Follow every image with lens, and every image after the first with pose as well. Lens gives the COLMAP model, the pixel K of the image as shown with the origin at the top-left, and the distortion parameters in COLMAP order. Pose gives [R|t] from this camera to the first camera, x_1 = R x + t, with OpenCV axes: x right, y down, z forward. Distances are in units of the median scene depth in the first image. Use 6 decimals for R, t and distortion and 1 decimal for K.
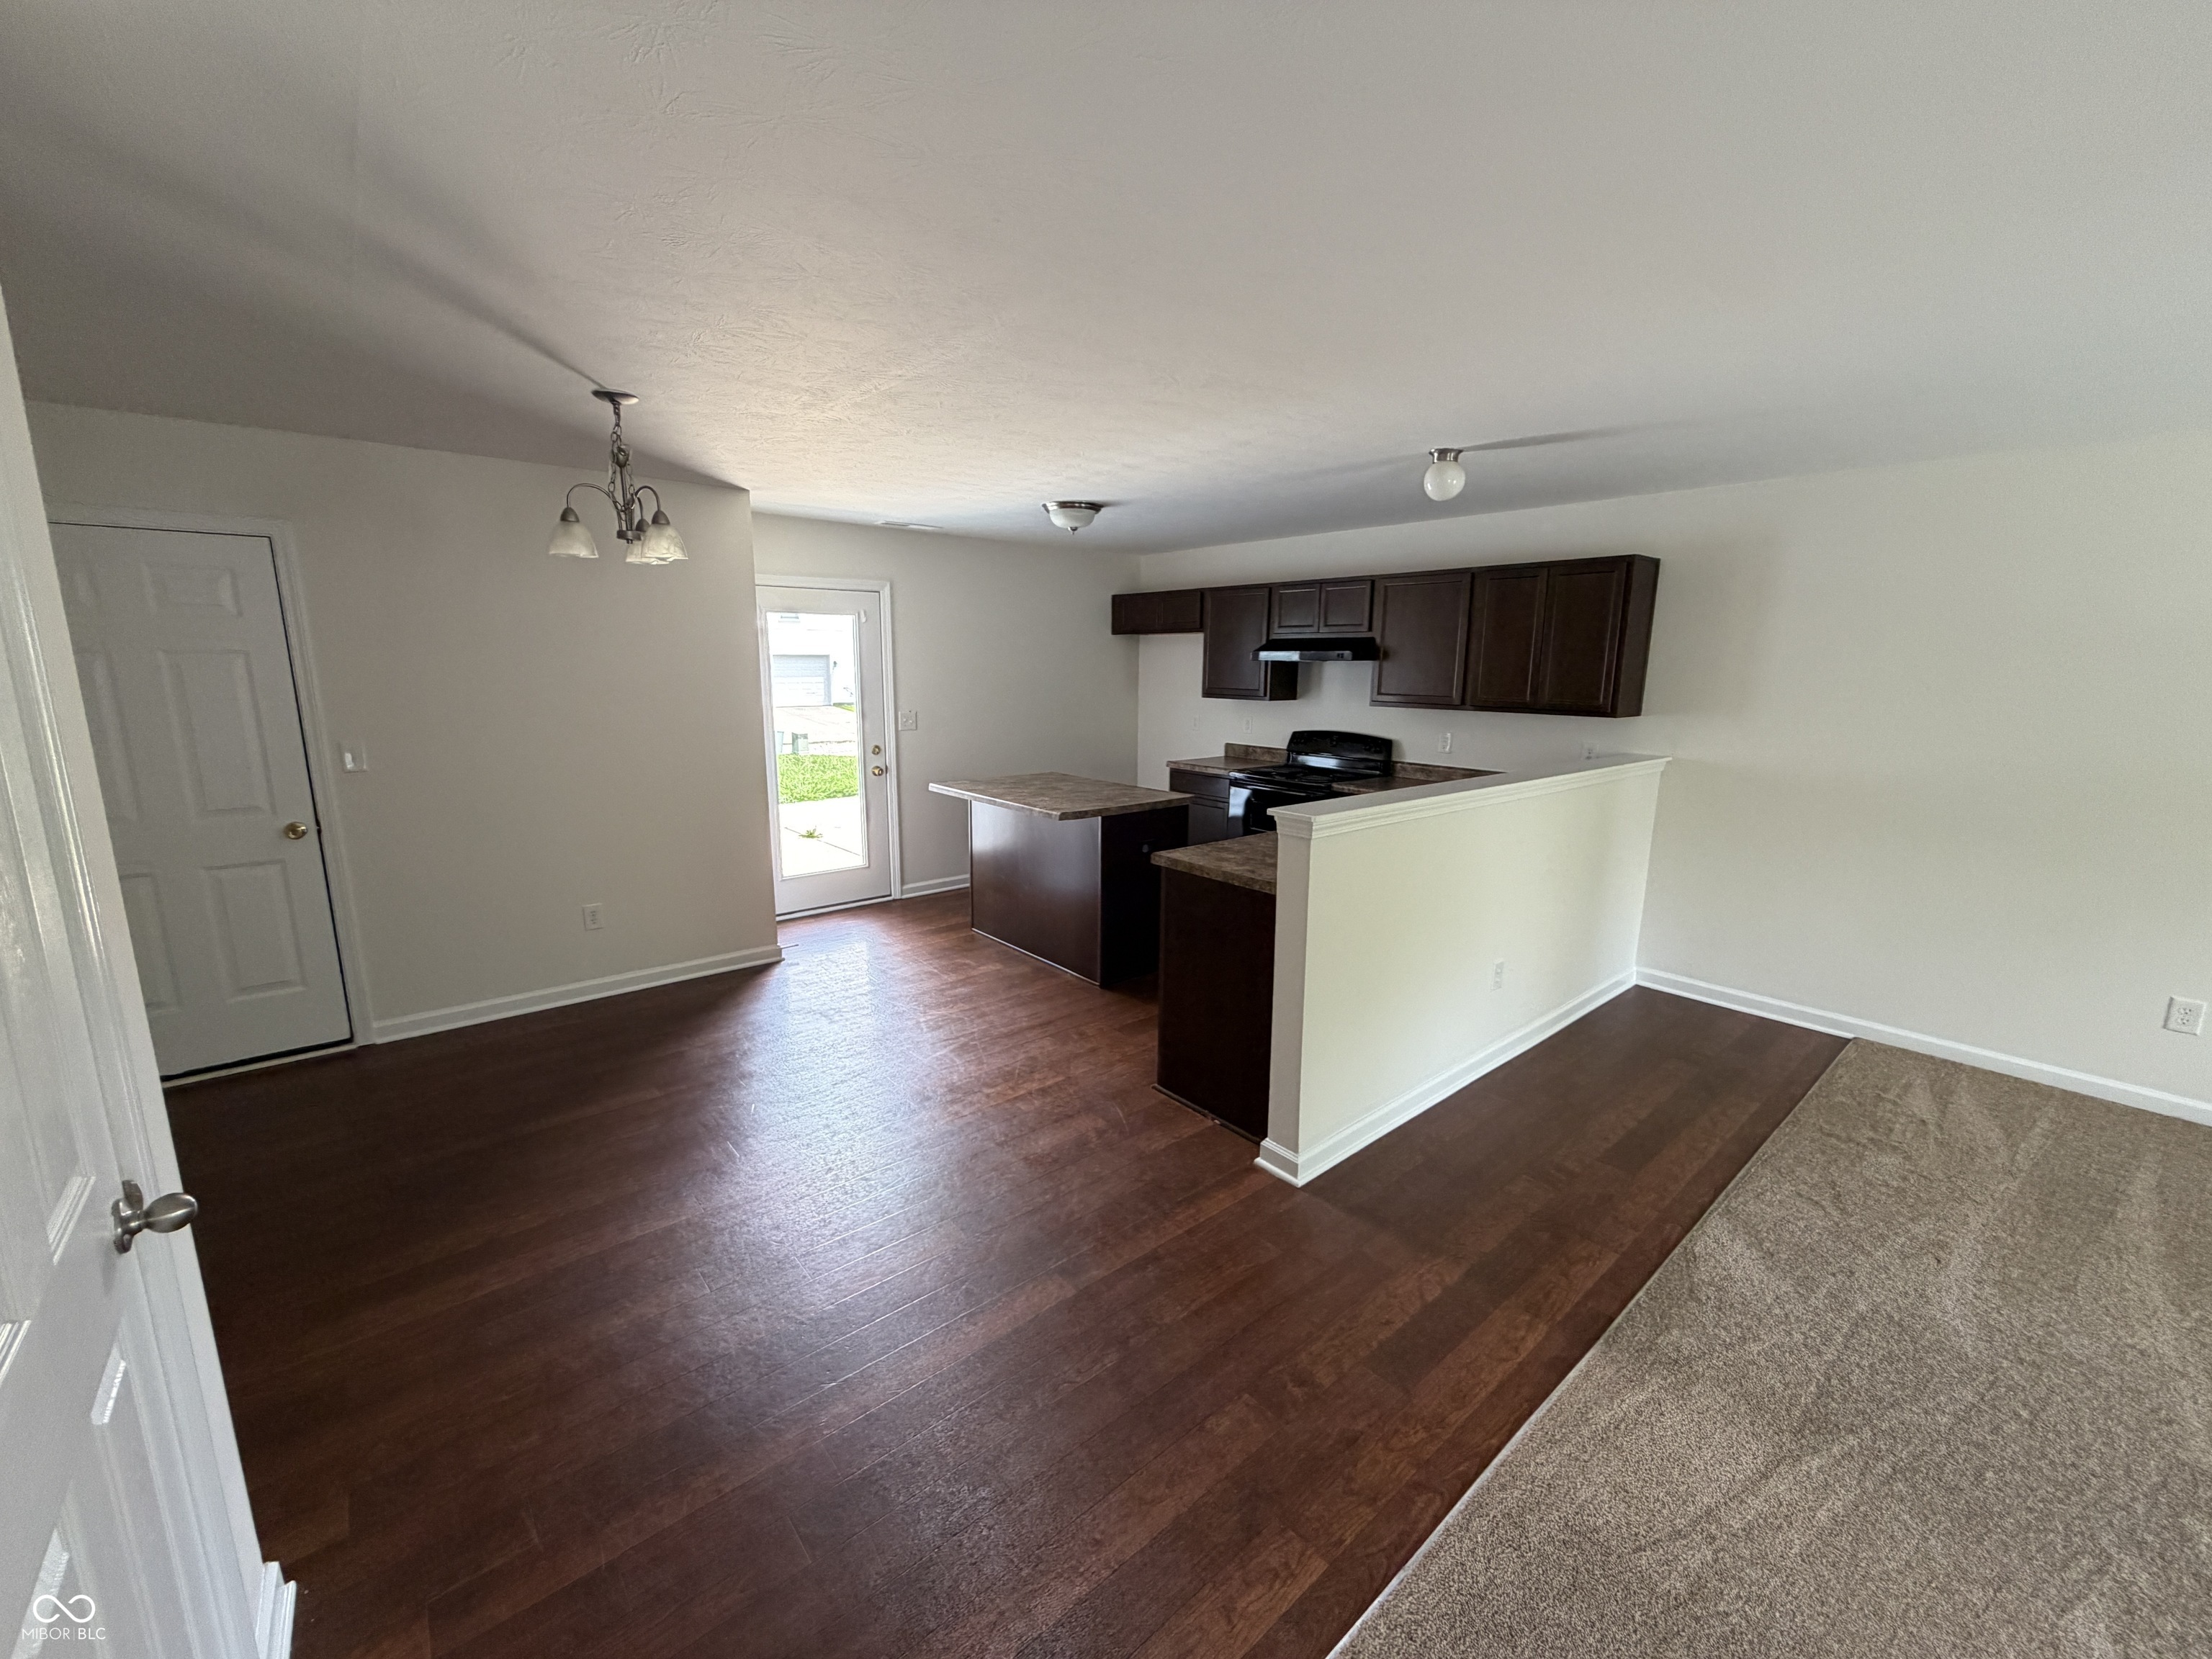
lens RADIAL K [[885.0, 0, 1106.0], [0, 885.0, 829.5], [0, 0, 1]] dist [-0.000385, 0.000459]
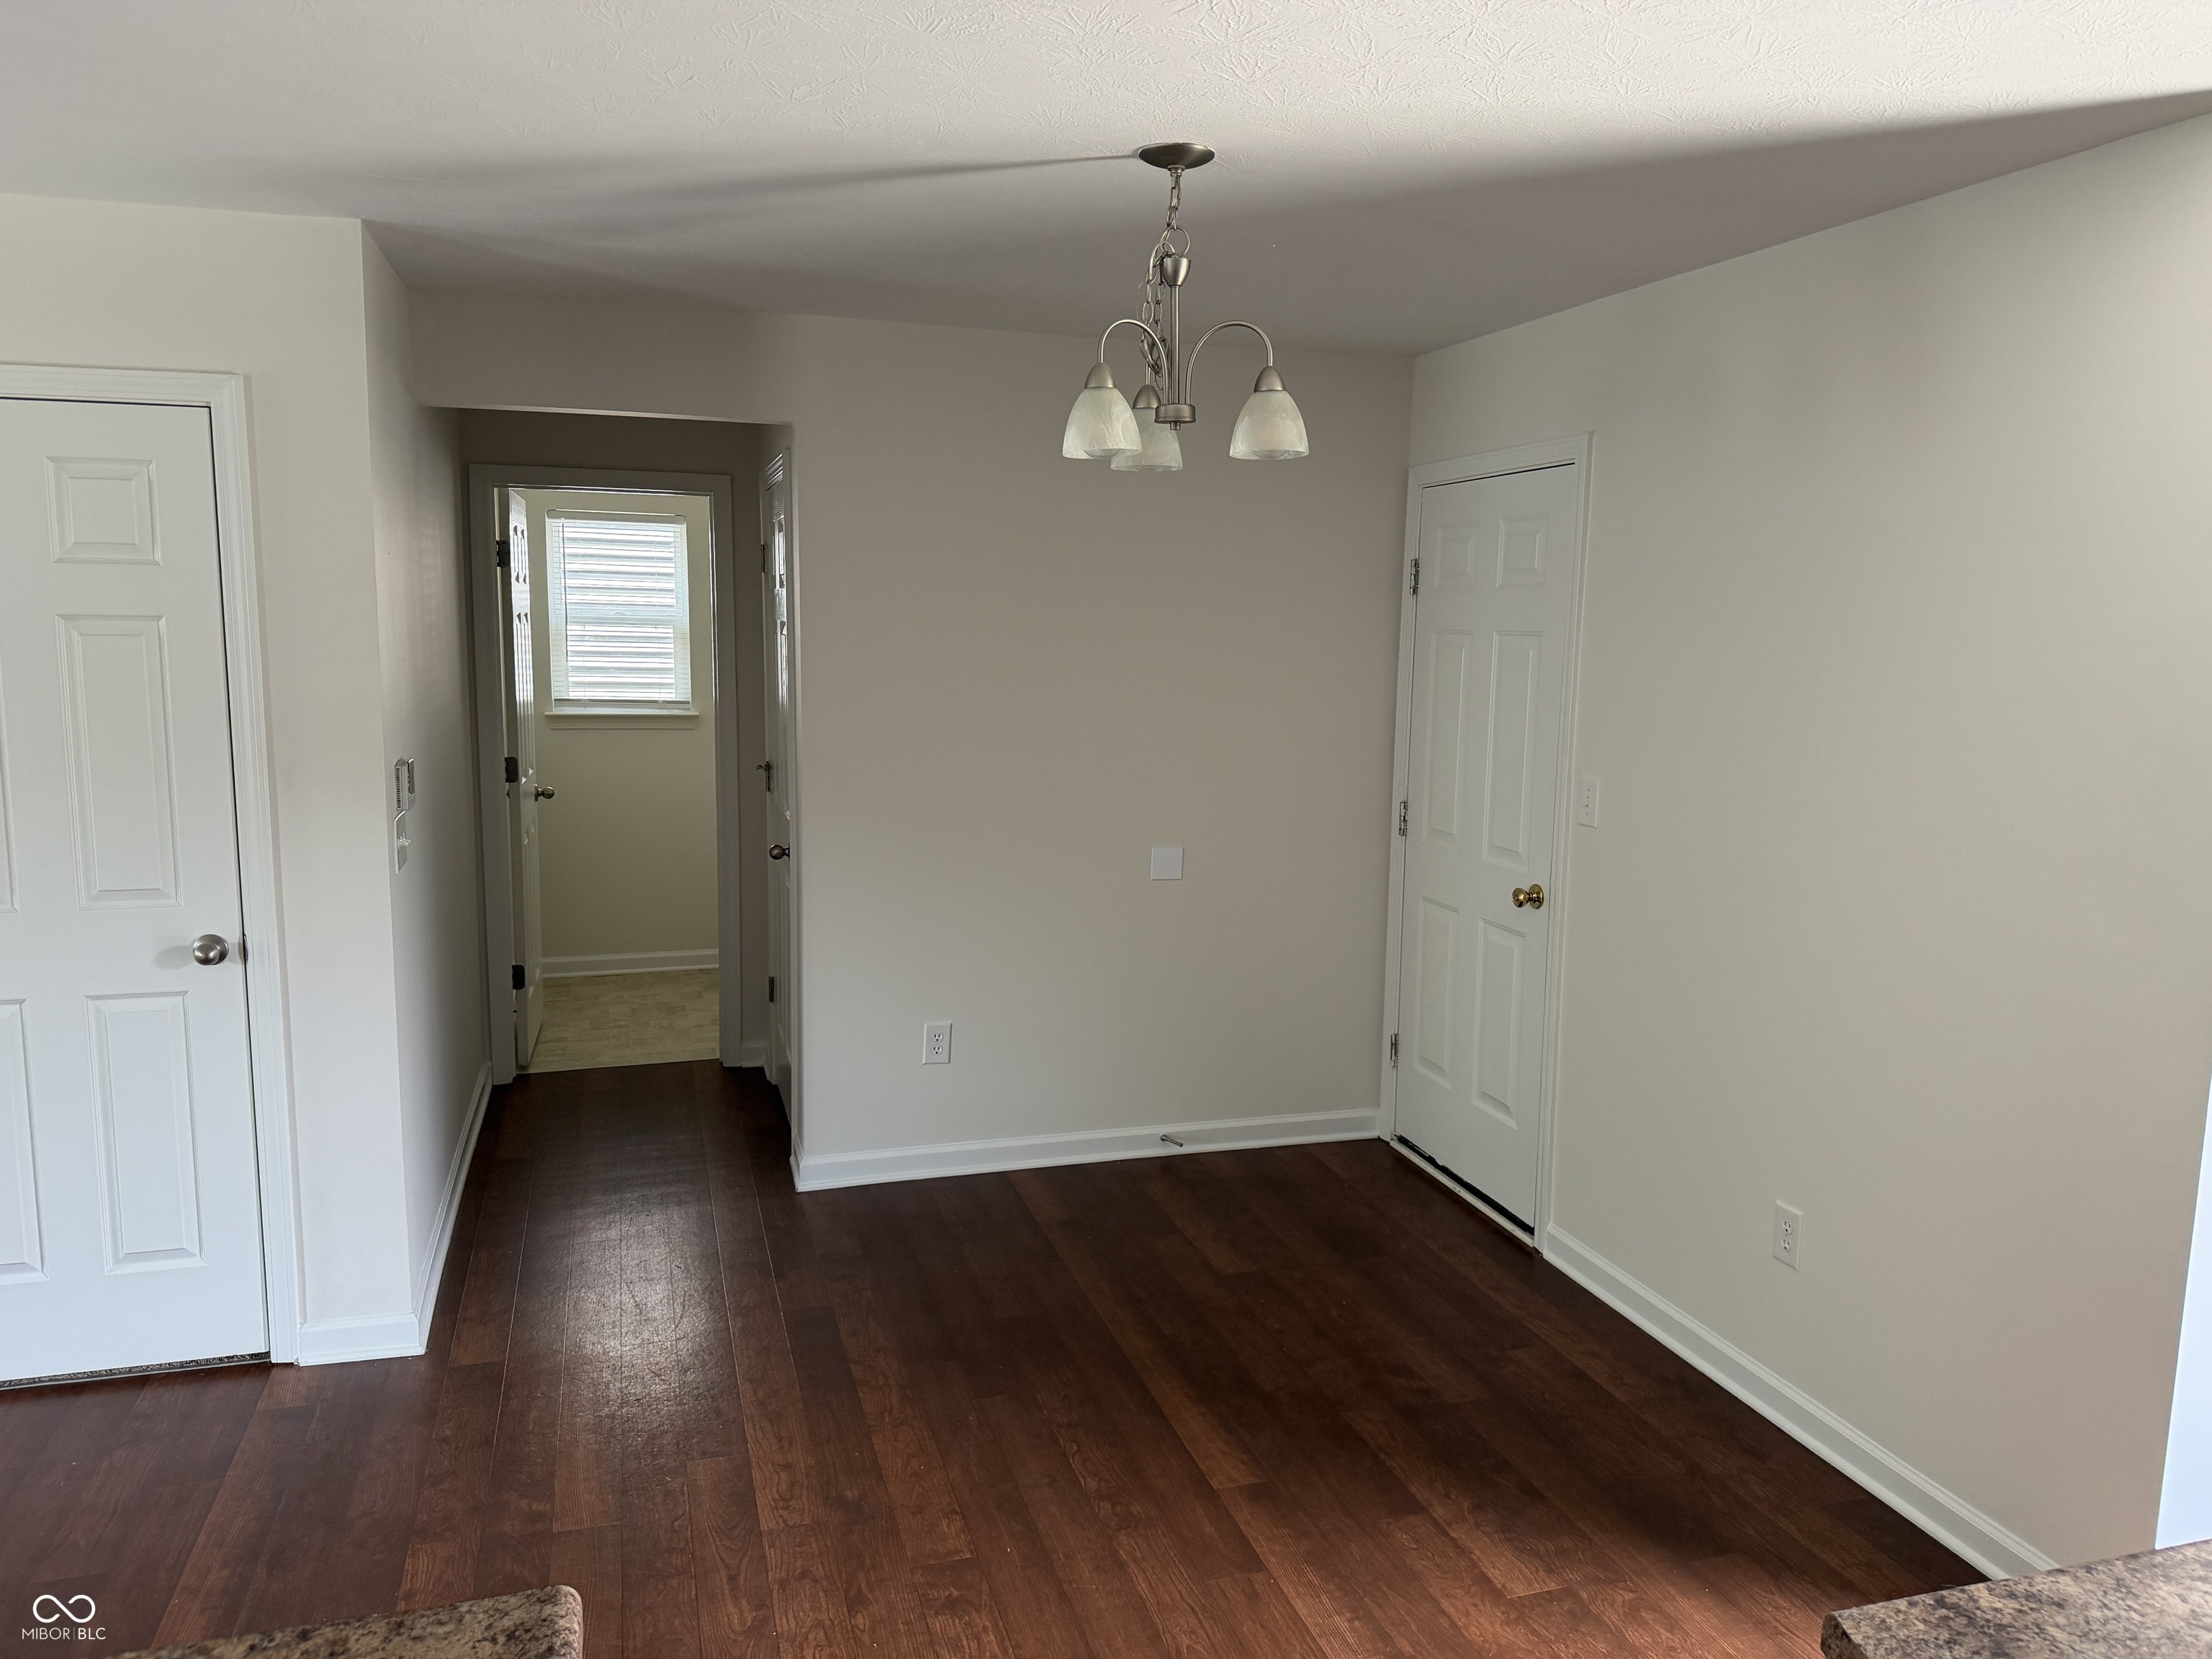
lens RADIAL K [[1531.1, 0, 1106.0], [0, 1531.1, 829.5], [0, 0, 1]] dist [0.100824, -0.185981]
pose [[-0.399517, 0.113689, -0.909649, 0.303823], [-0.191873, 0.959932, 0.204244, -0.245072], [0.896421, 0.256136, -0.361695, 1.210591]]
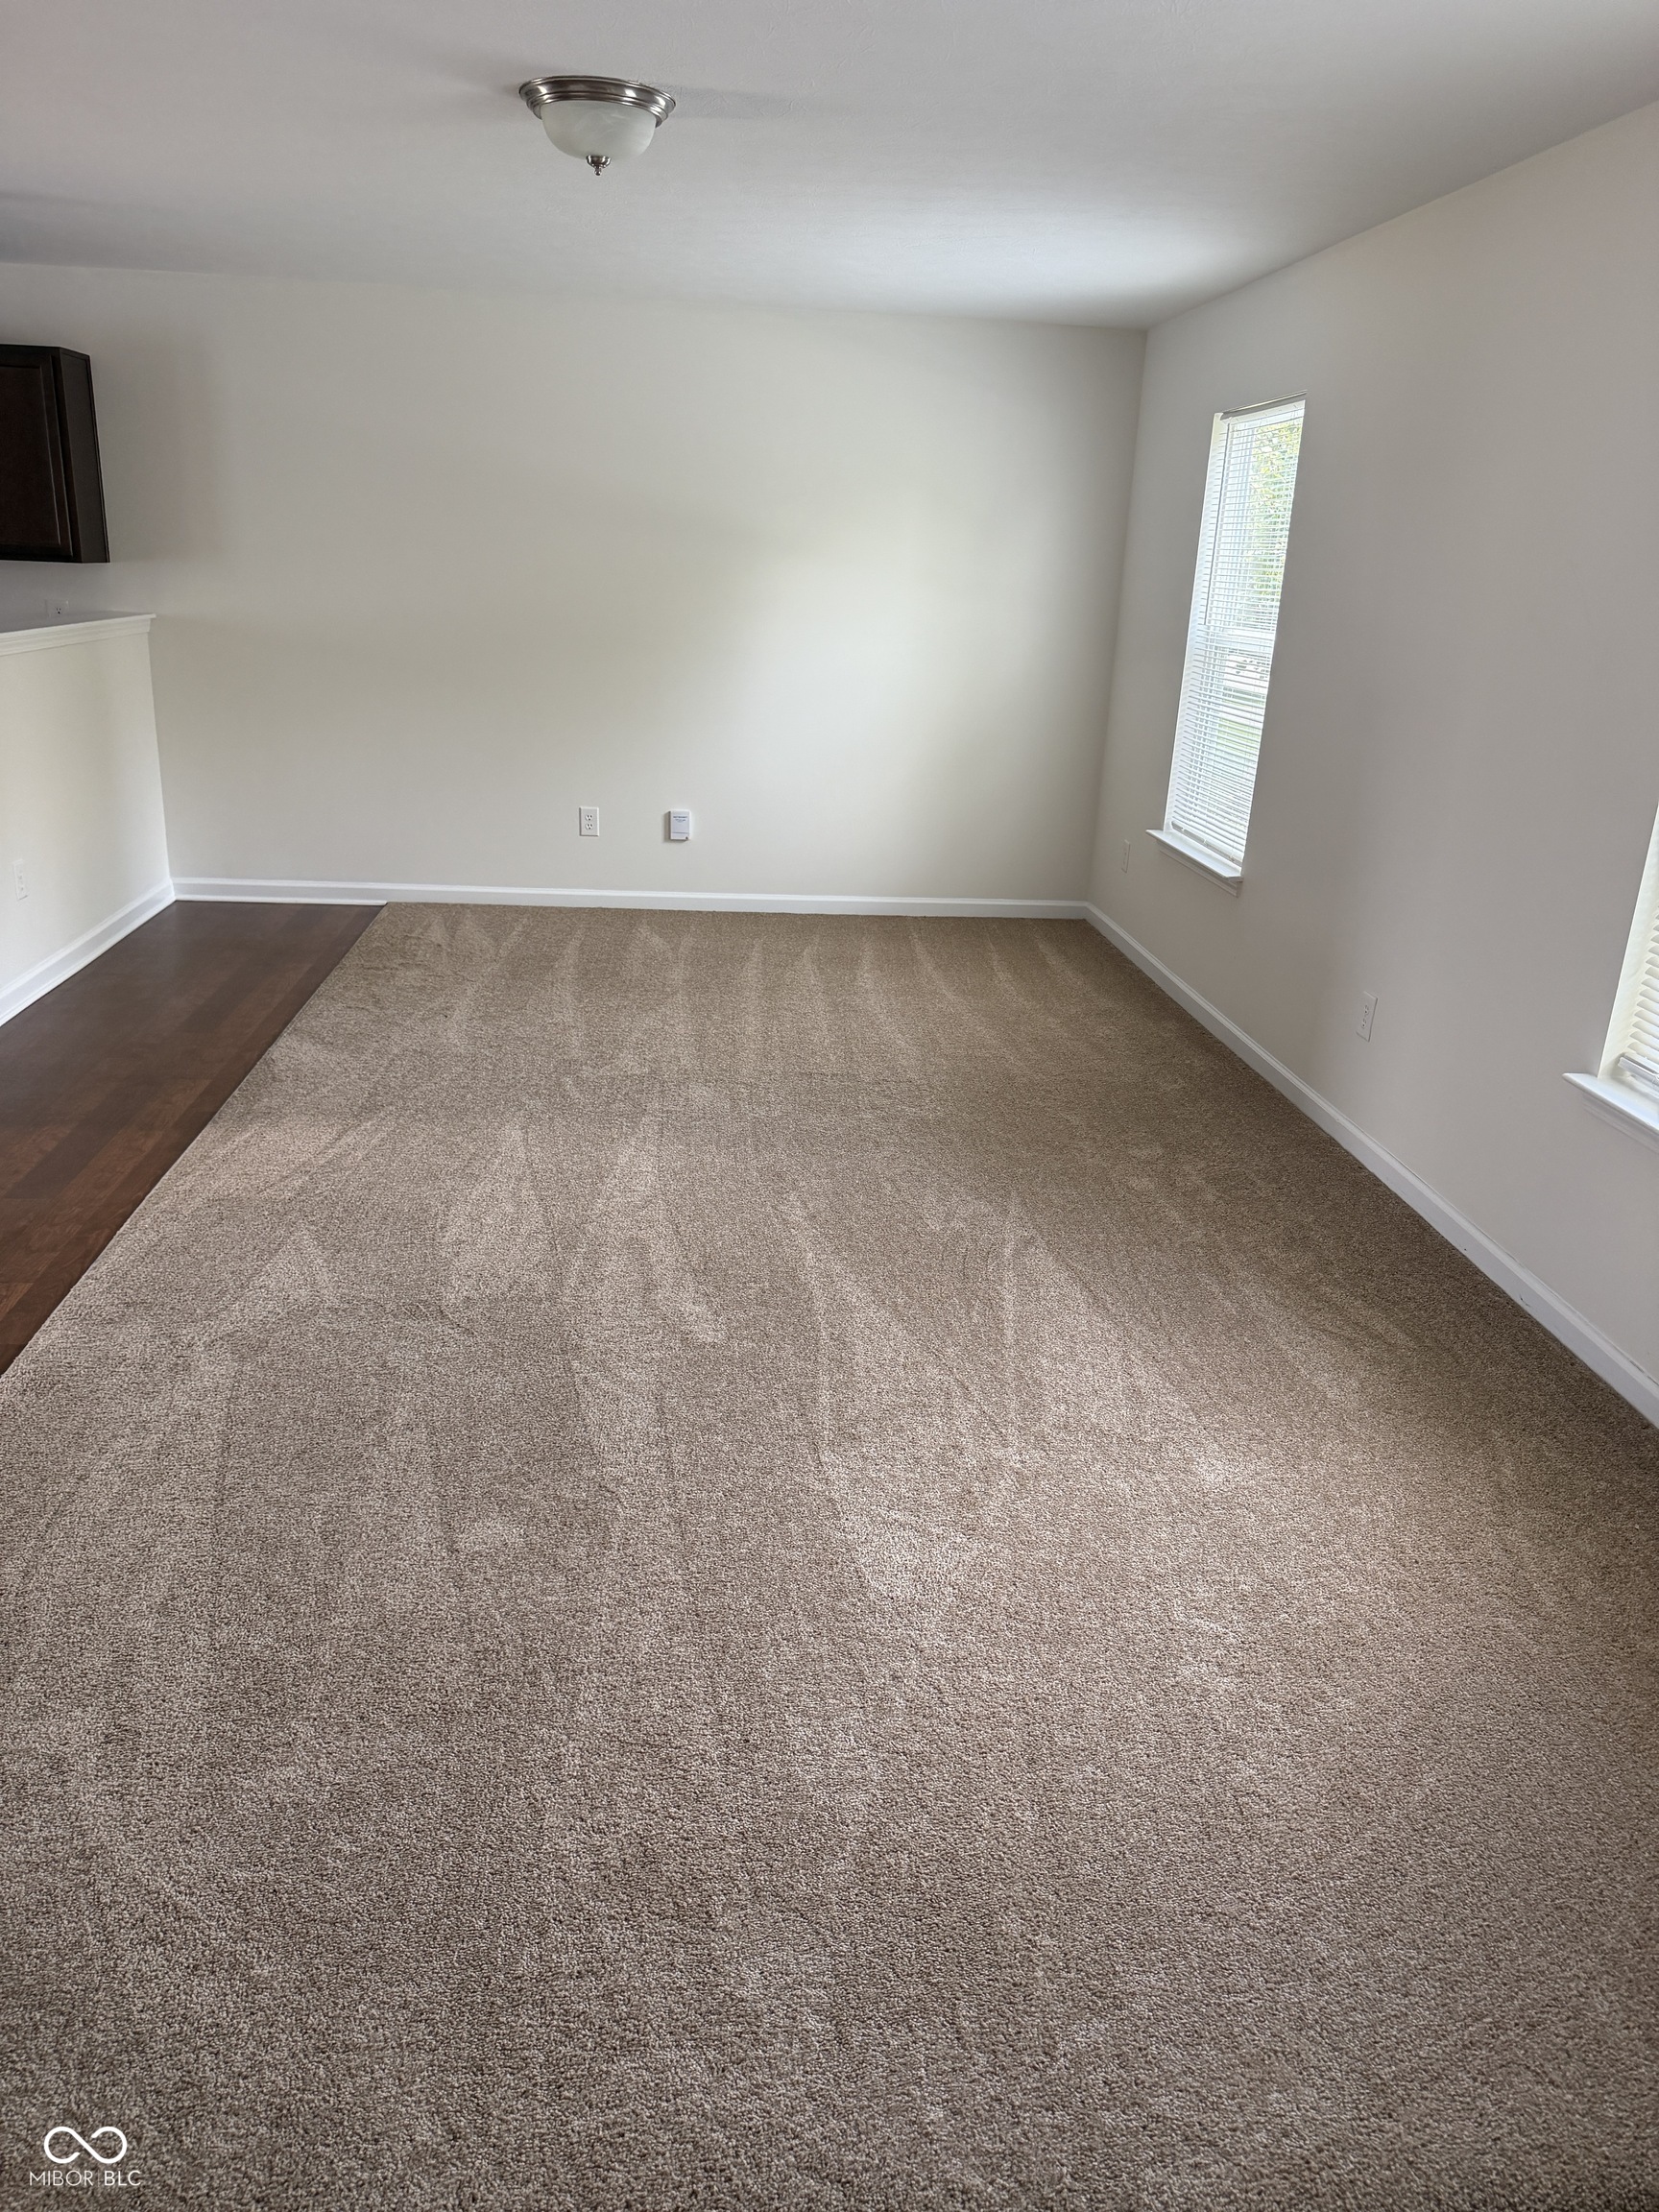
lens RADIAL K [[1531.1, 0, 829.5], [0, 1531.1, 1106.0], [0, 0, 1]] dist [0.100824, -0.185981]
pose [[0.571676, -0.257627, 0.778983, -0.338795], [0.115831, 0.965257, 0.234226, 0.129936], [-0.812262, -0.043671, 0.581655, -0.512401]]
